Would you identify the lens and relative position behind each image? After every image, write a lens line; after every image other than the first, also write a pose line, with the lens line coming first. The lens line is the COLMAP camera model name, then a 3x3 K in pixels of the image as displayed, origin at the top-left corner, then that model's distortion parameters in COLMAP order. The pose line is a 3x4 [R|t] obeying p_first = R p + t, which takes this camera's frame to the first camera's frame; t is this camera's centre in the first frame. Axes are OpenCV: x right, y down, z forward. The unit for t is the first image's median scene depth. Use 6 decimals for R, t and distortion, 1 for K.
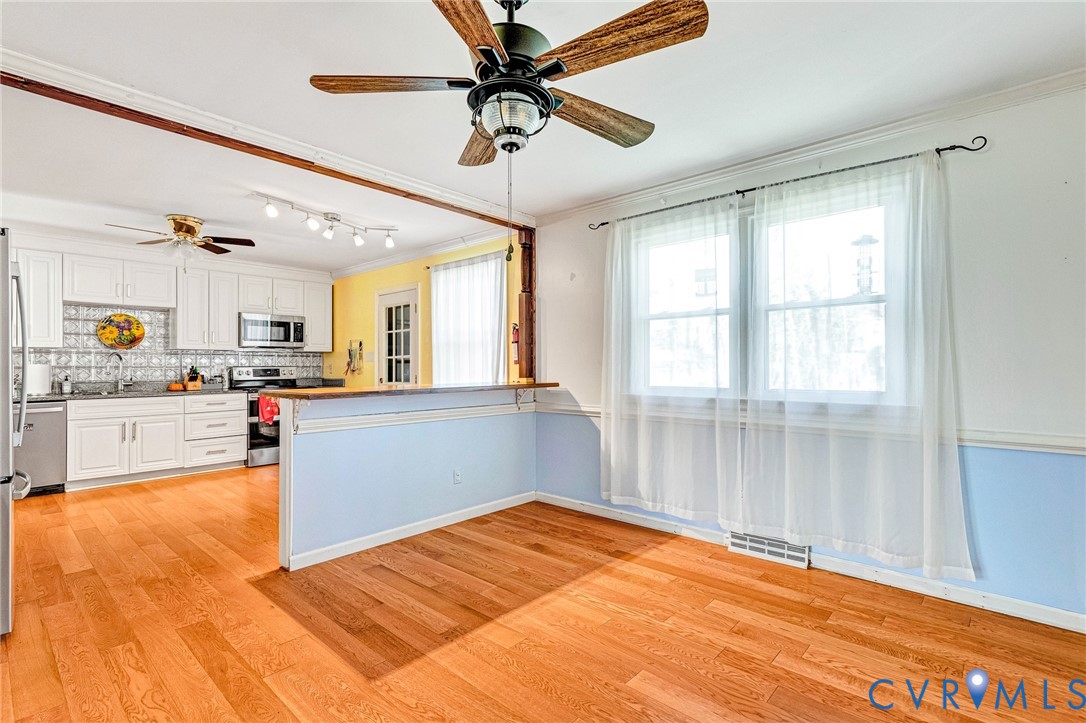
lens RADIAL K [[514.4, 0, 541.8], [0, 514.4, 366.6], [0, 0, 1]] dist [0.010765, -0.000510]
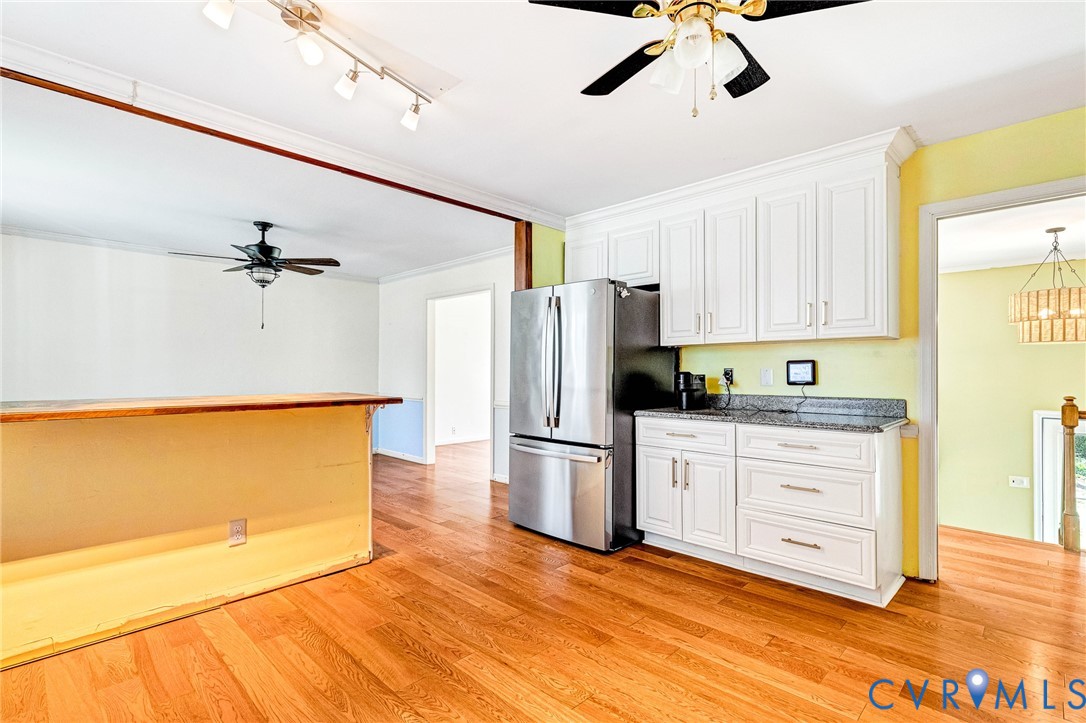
lens RADIAL K [[529.0, 0, 543.0], [0, 529.0, 361.5], [0, 0, 1]] dist [0.017693, 0.000206]
pose [[-0.999051, -0.002986, 0.043461, -0.716052], [-0.003781, 0.999827, -0.018238, -0.001152], [-0.043399, -0.018385, -0.998889, 1.646453]]
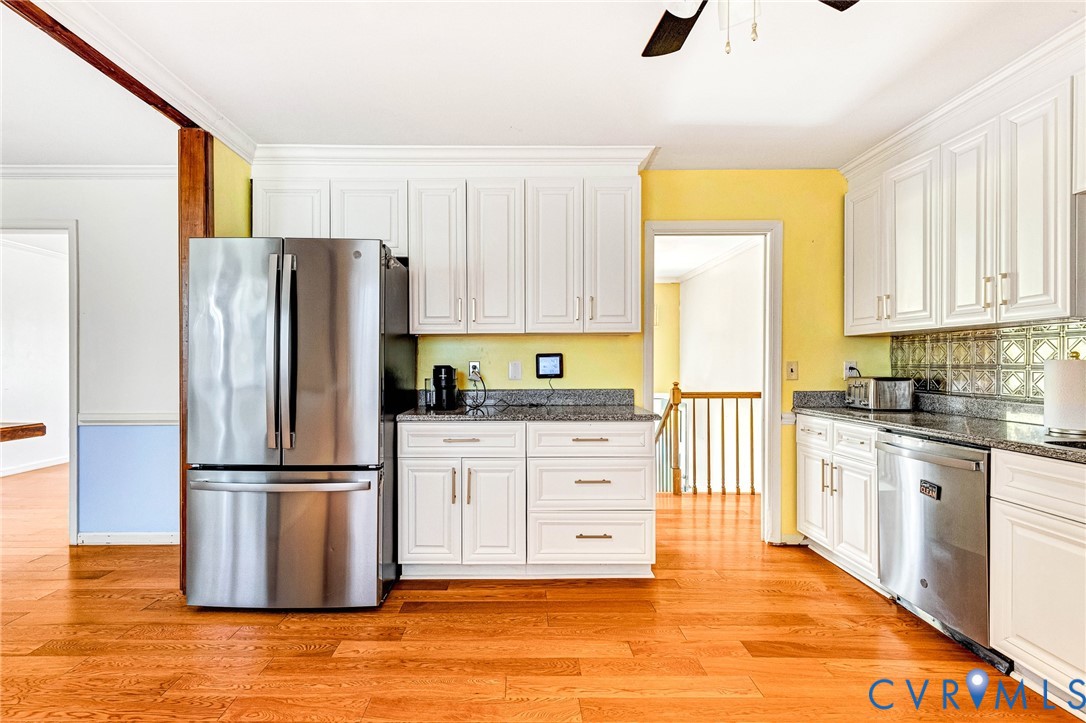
lens RADIAL K [[541.2, 0, 543.0], [0, 541.2, 361.5], [0, 0, 1]] dist [0.024555, -0.000621]
pose [[-0.741425, -0.004856, -0.671018, -0.472309], [-0.001089, 0.999981, -0.006034, -0.002022], [0.671035, -0.003743, -0.741416, 1.388722]]
